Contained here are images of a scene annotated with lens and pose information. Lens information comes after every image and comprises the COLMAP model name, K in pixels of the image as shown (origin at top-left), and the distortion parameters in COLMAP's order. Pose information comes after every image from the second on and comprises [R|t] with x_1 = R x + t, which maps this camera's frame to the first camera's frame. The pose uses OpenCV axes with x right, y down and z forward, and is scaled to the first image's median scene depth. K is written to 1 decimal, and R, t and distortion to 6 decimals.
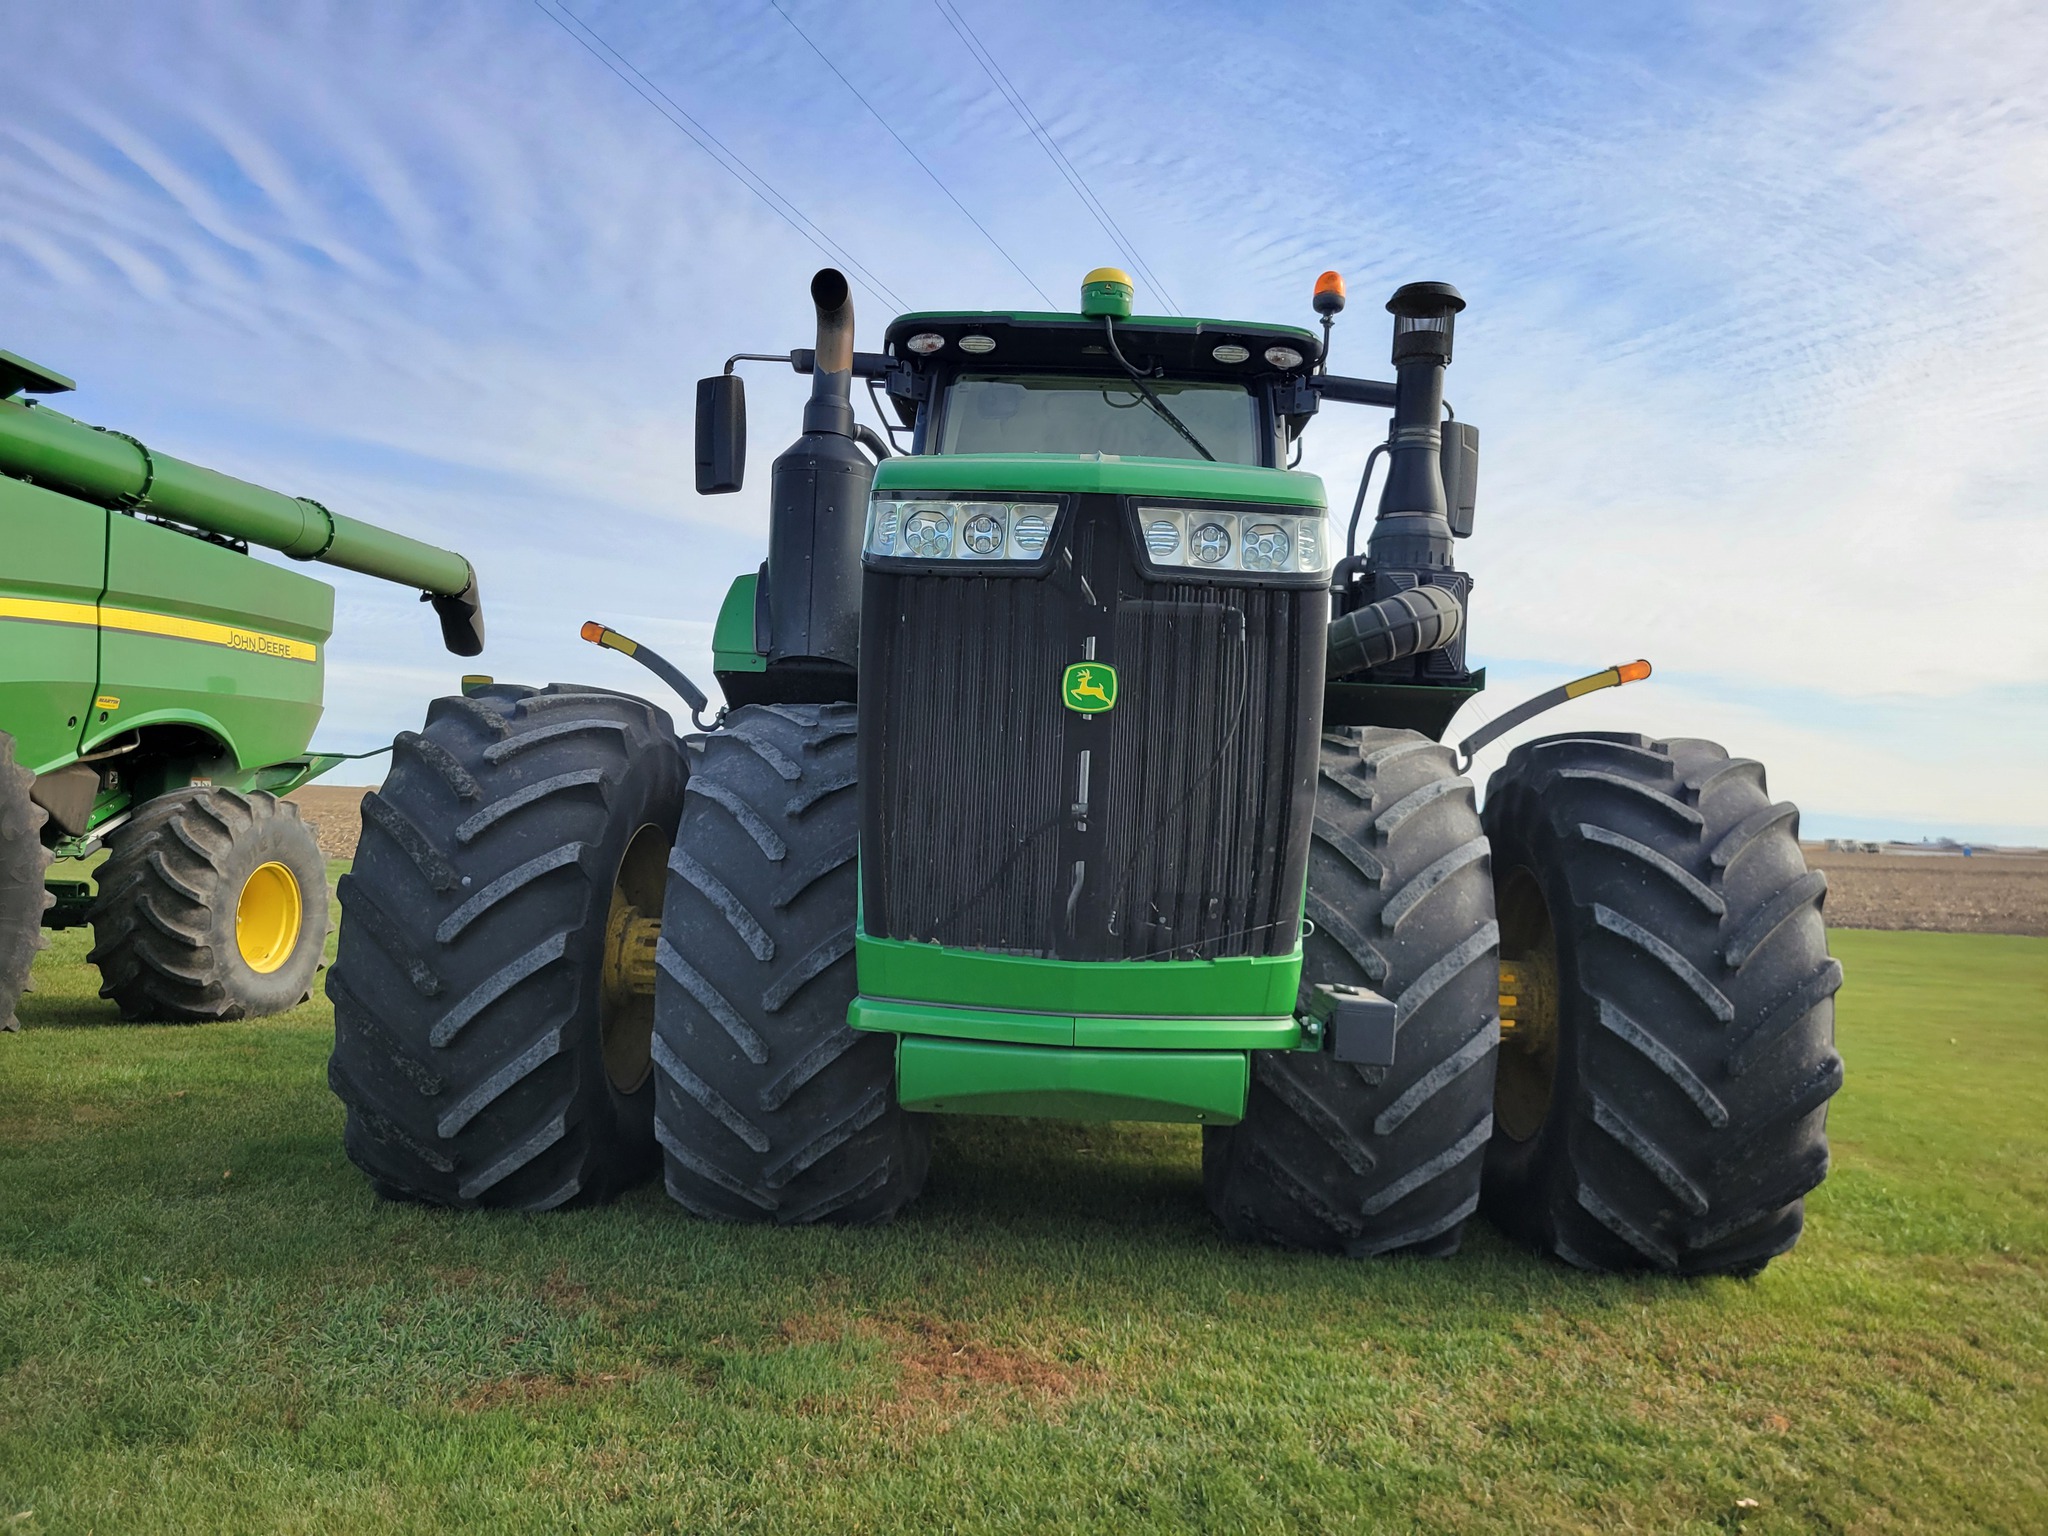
lens RADIAL K [[1521.1, 0, 1025.1], [0, 1521.1, 887.8], [0, 0, 1]] dist [0.056865, -0.034682]
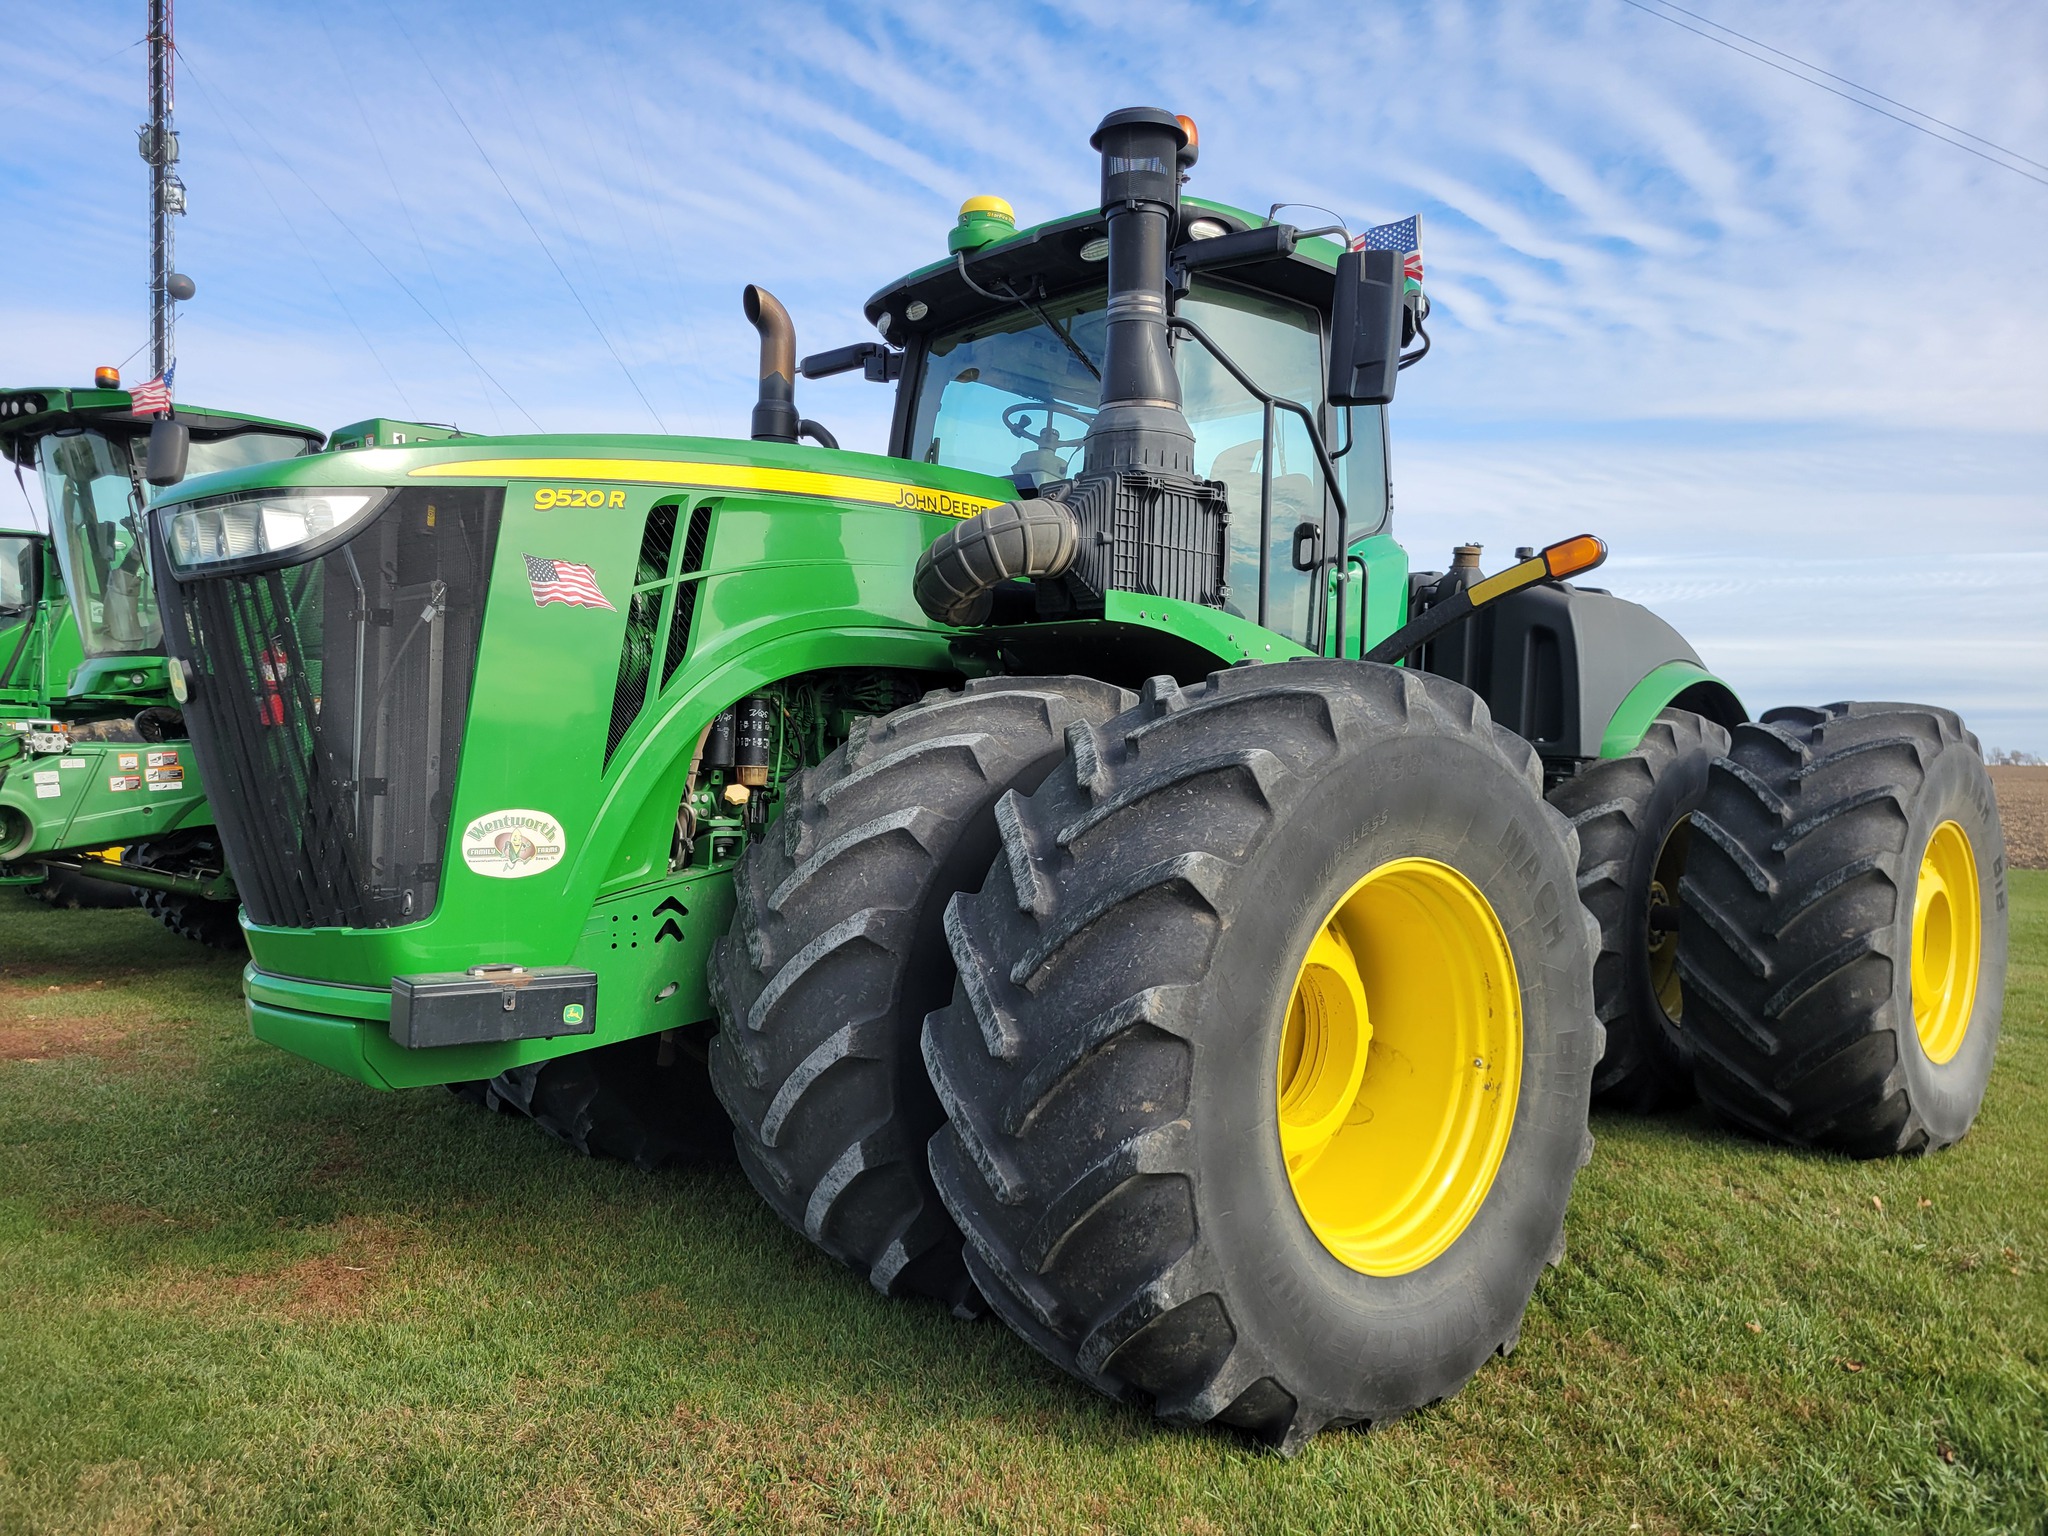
lens RADIAL K [[1541.5, 0, 1010.1], [0, 1541.5, 855.3], [0, 0, 1]] dist [0.026712, -0.003145]
pose [[0.673547, 0.017280, -0.738942, 0.774570], [-0.022177, 0.999749, 0.003165, -0.009445], [0.738811, 0.014256, 0.673762, 0.392948]]
